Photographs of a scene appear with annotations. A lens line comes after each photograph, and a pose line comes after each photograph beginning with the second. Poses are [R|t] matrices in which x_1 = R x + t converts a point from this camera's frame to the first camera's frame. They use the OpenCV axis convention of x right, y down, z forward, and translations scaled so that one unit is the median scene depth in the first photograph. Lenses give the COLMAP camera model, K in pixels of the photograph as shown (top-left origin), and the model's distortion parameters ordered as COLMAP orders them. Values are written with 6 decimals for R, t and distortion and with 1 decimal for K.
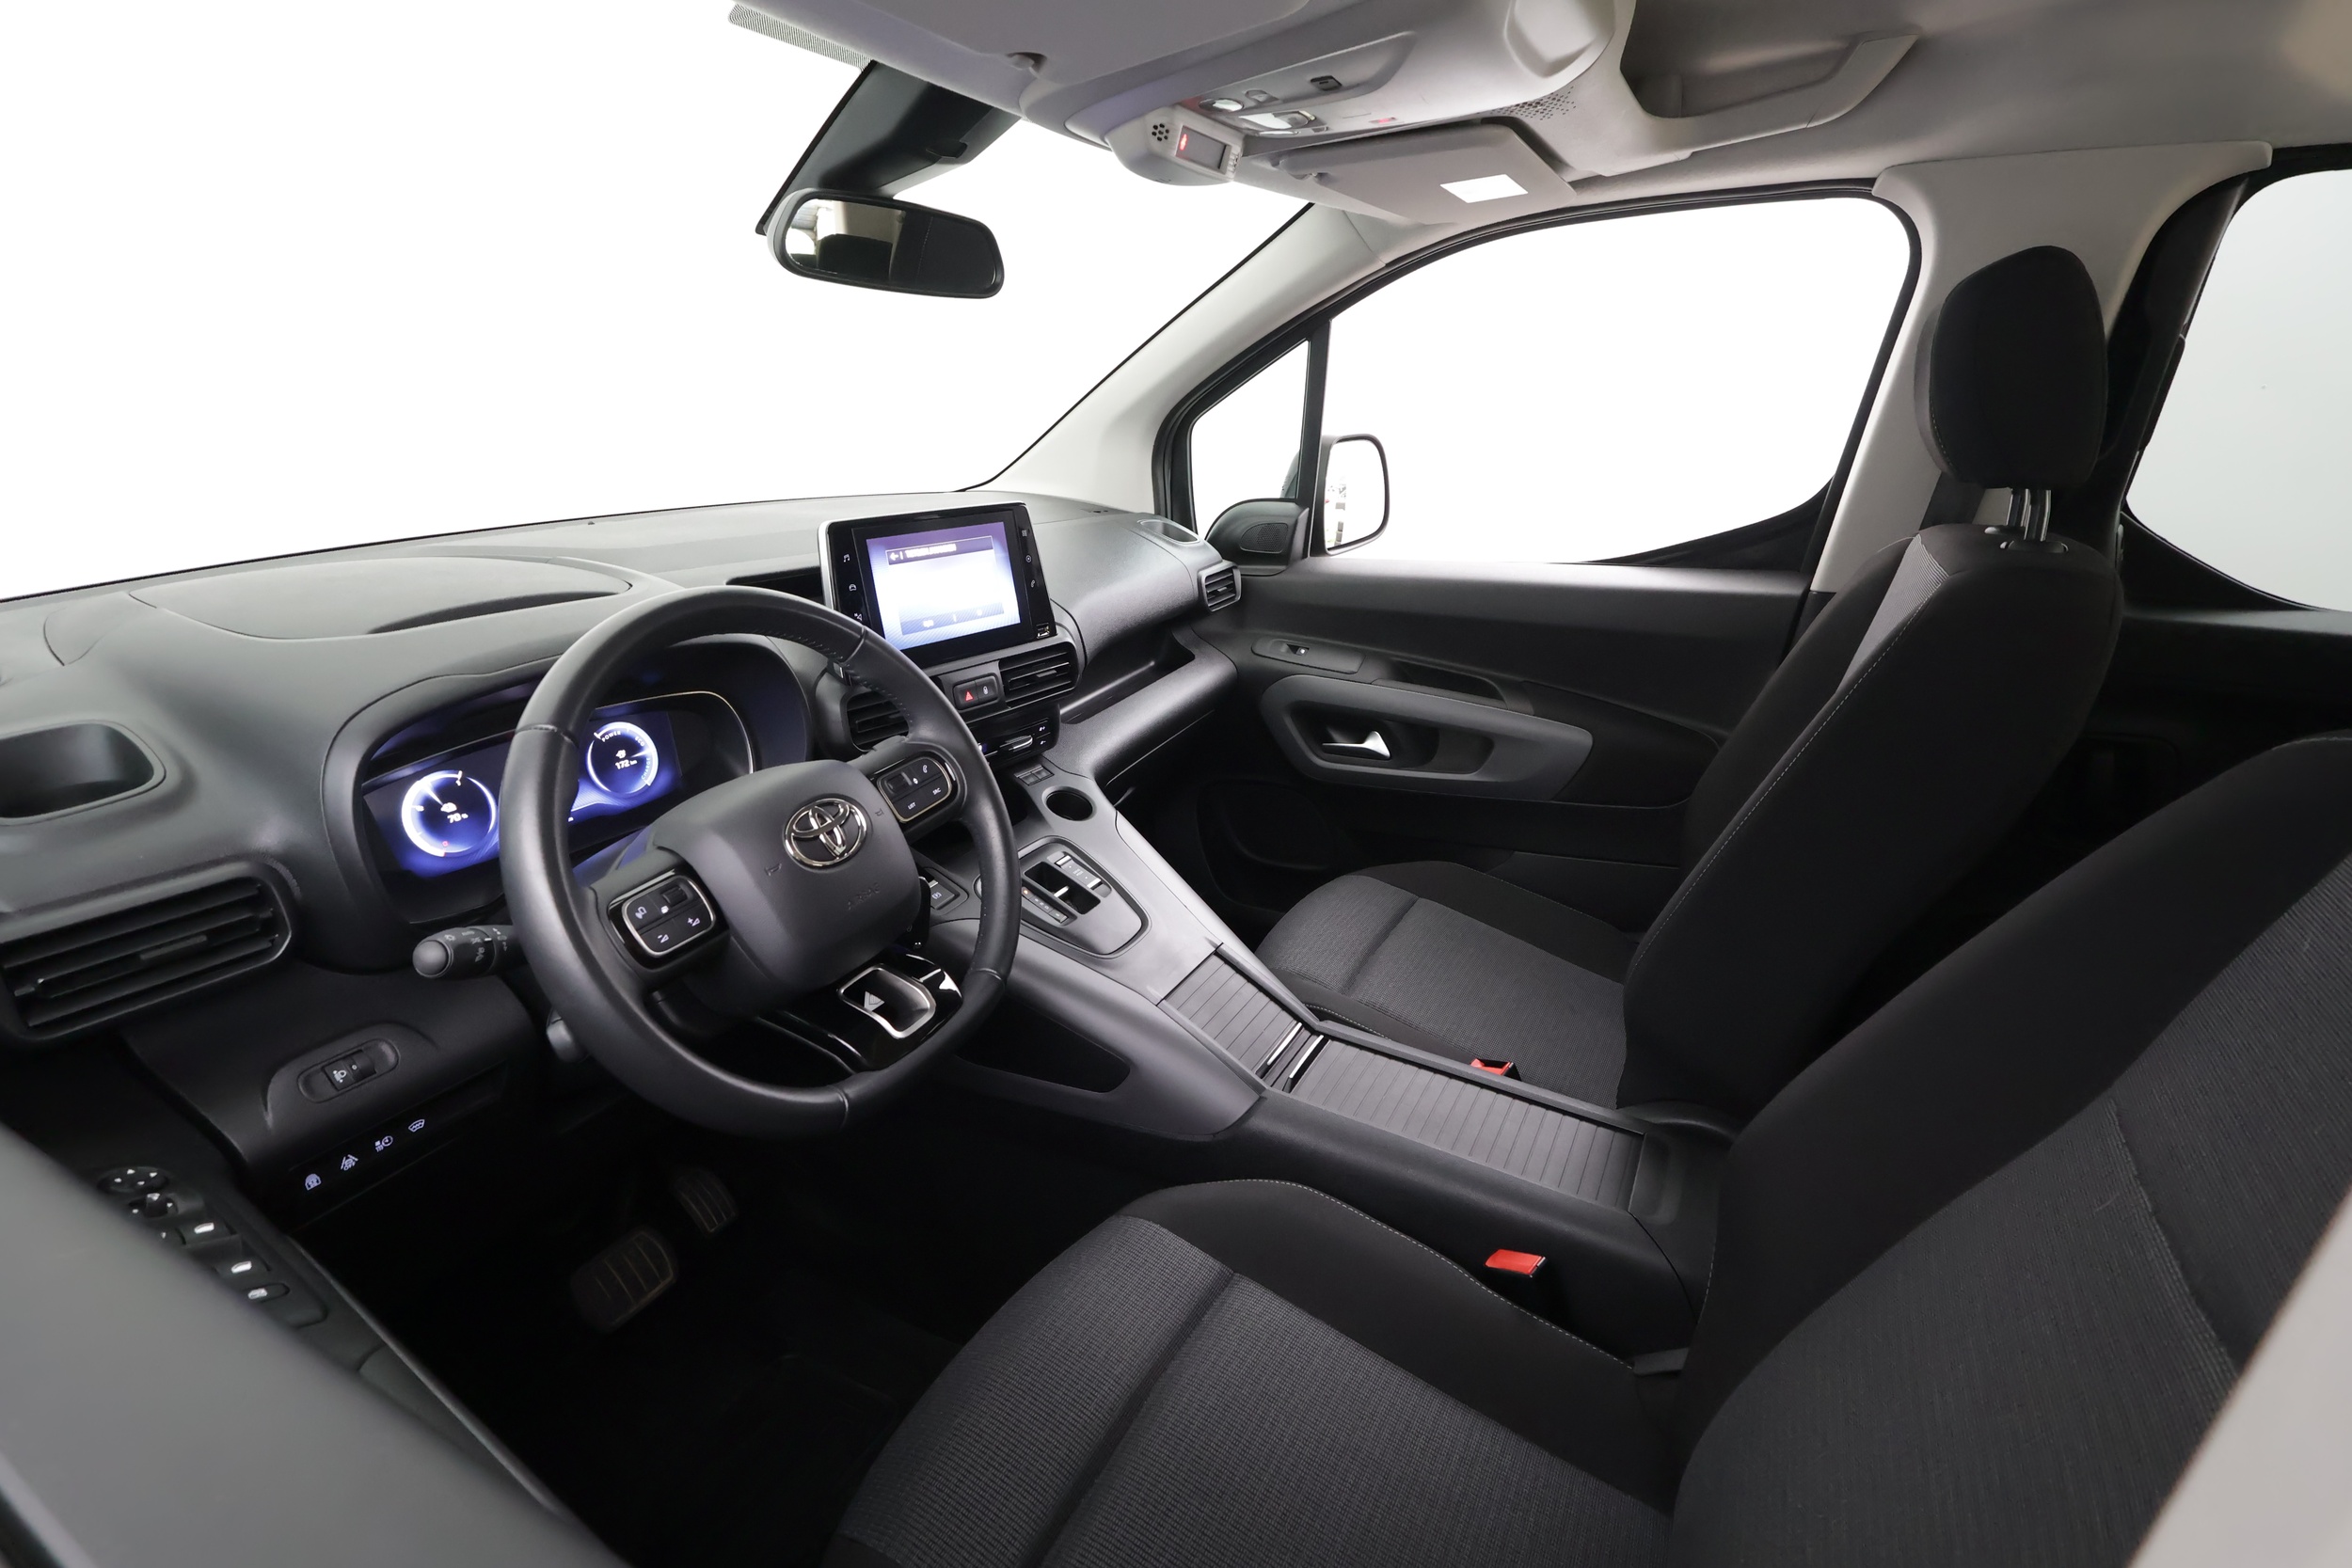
lens RADIAL K [[1082.9, 0, 1178.5], [0, 1082.9, 791.0], [0, 0, 1]] dist [-0.003329, 0.002346]
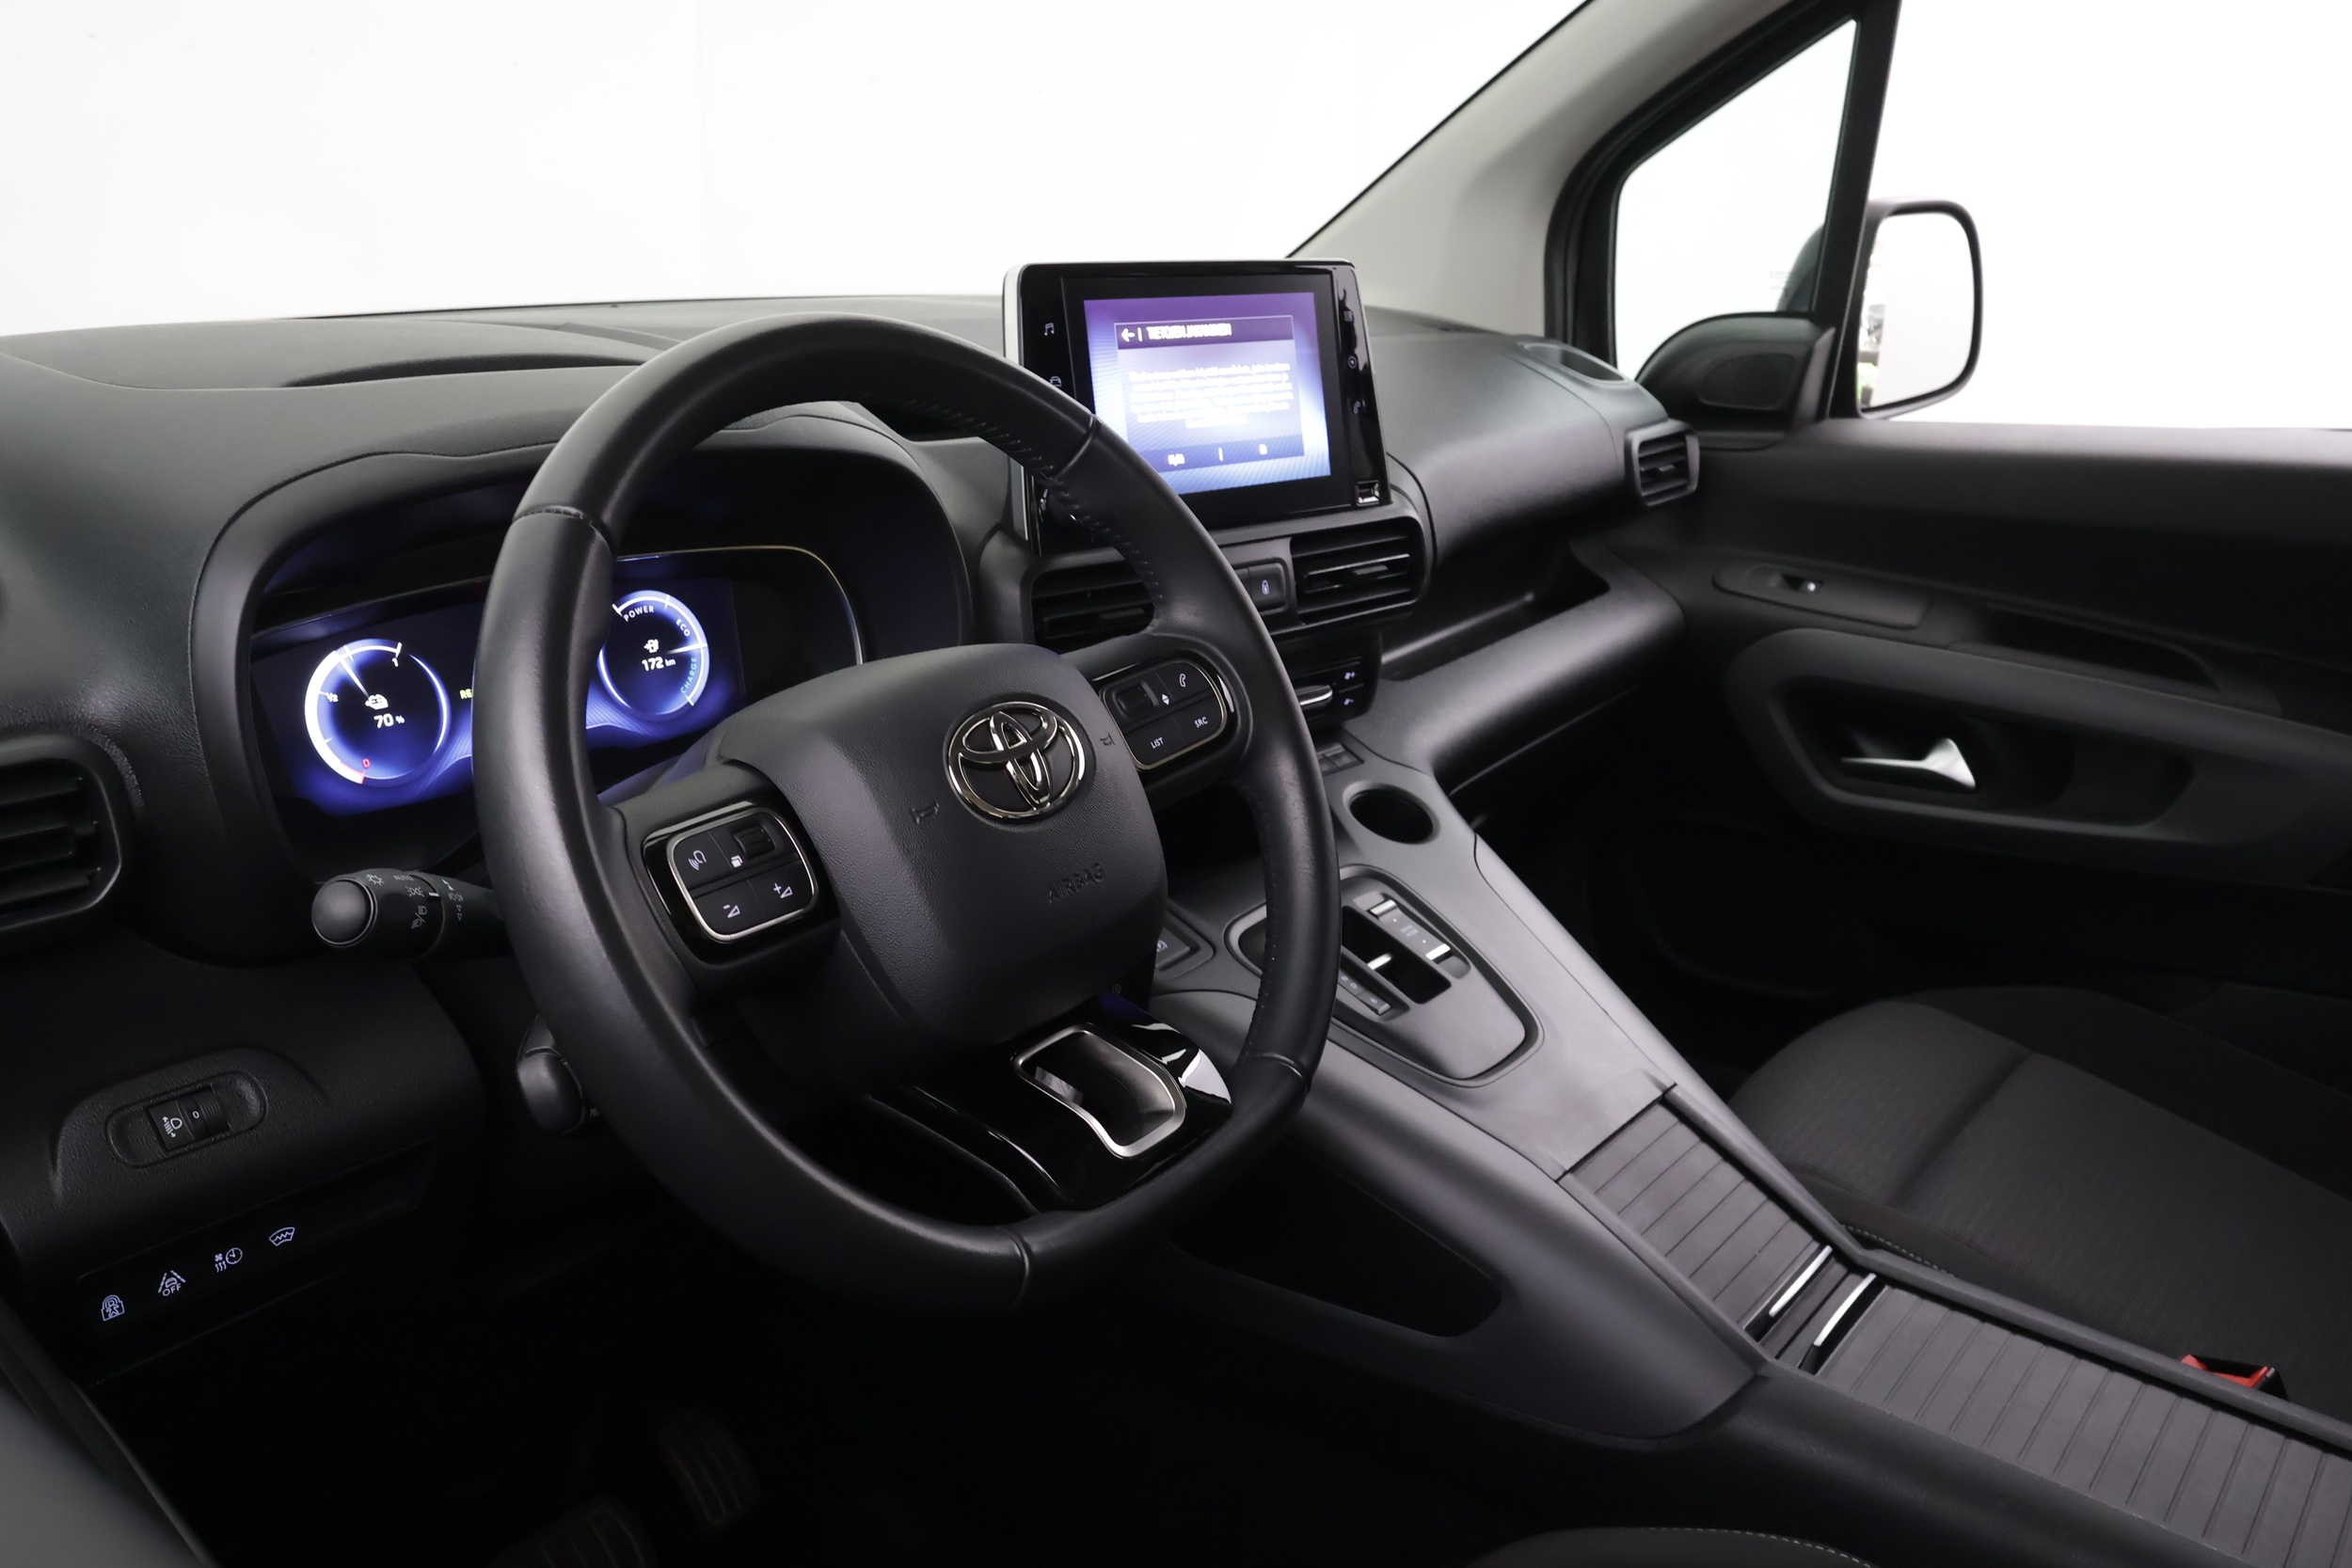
lens RADIAL K [[1843.1, 0, 1180.3], [0, 1843.1, 791.9], [0, 0, 1]] dist [0.004071, -0.007168]
pose [[0.984787, 0.057080, -0.164124, -0.059860], [-0.065948, 0.996615, -0.049094, 0.060610], [0.160766, 0.059171, 0.985217, 0.068034]]
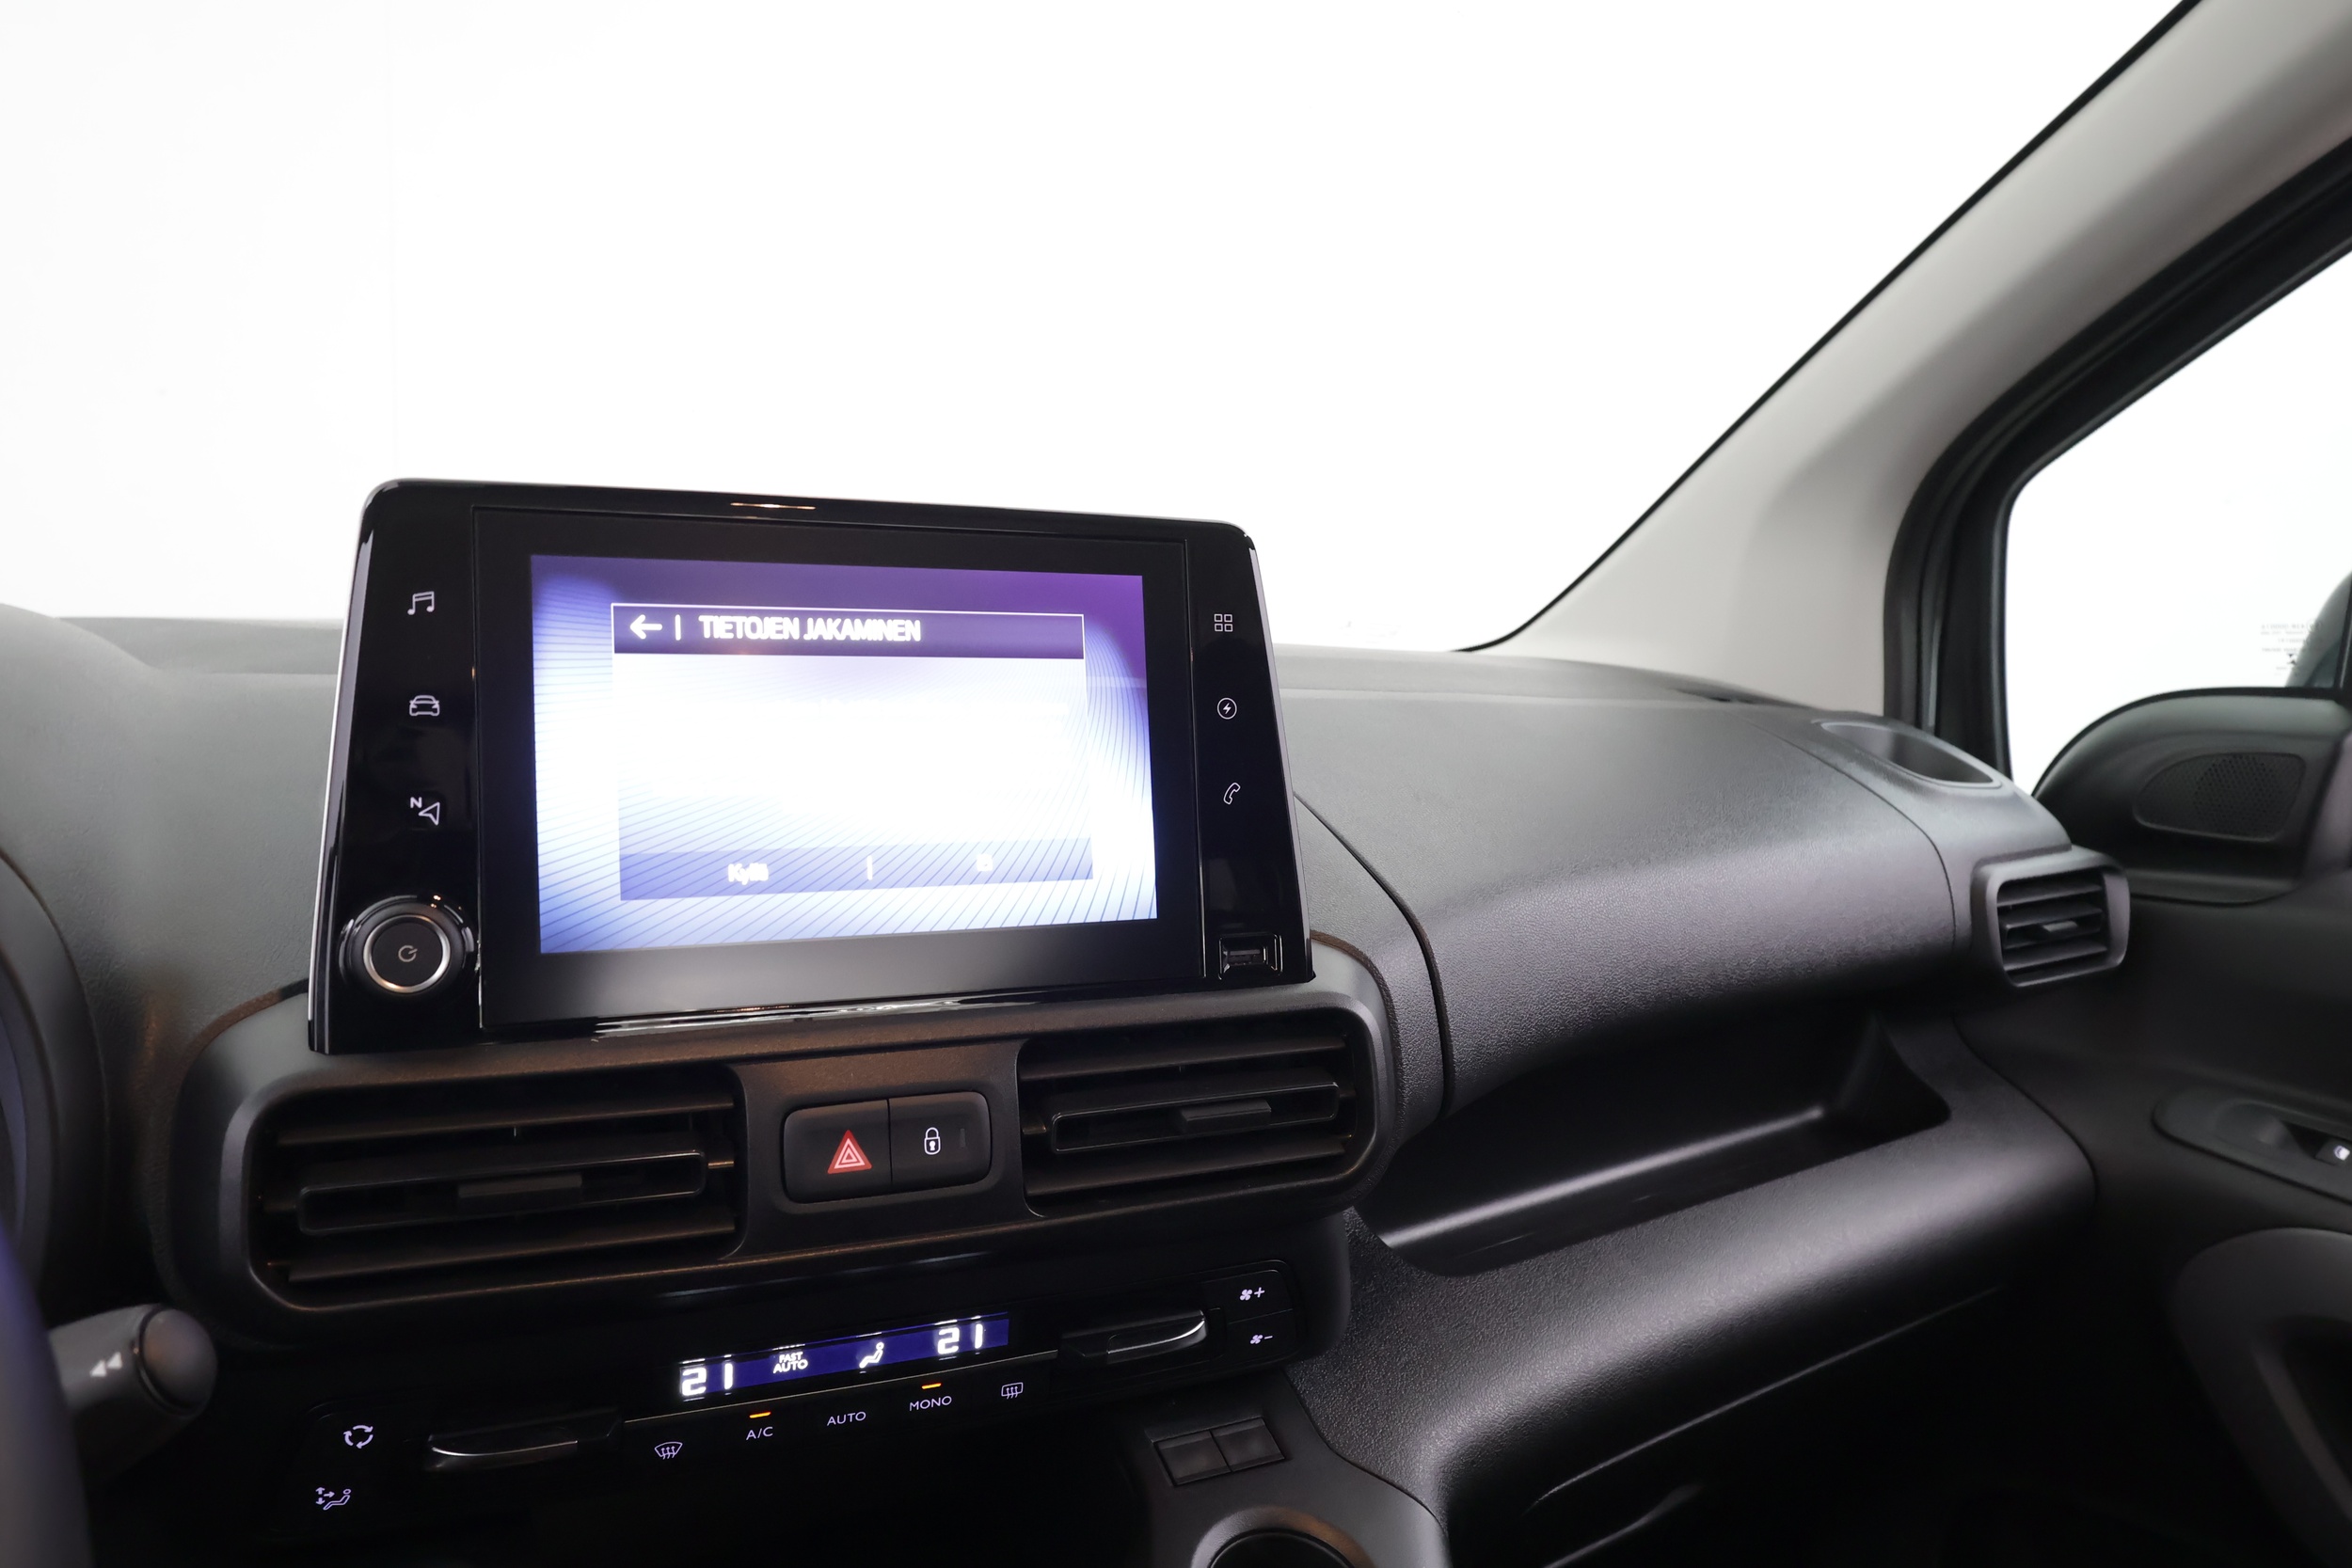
lens RADIAL K [[1655.6, 0, 1184.0], [0, 1655.6, 787.9], [0, 0, 1]] dist [0.001809, 0.003583]
pose [[0.874621, 0.070355, -0.479675, 0.069652], [-0.191856, 0.958871, -0.209184, -0.102696], [0.445229, 0.274986, 0.852147, 0.647522]]
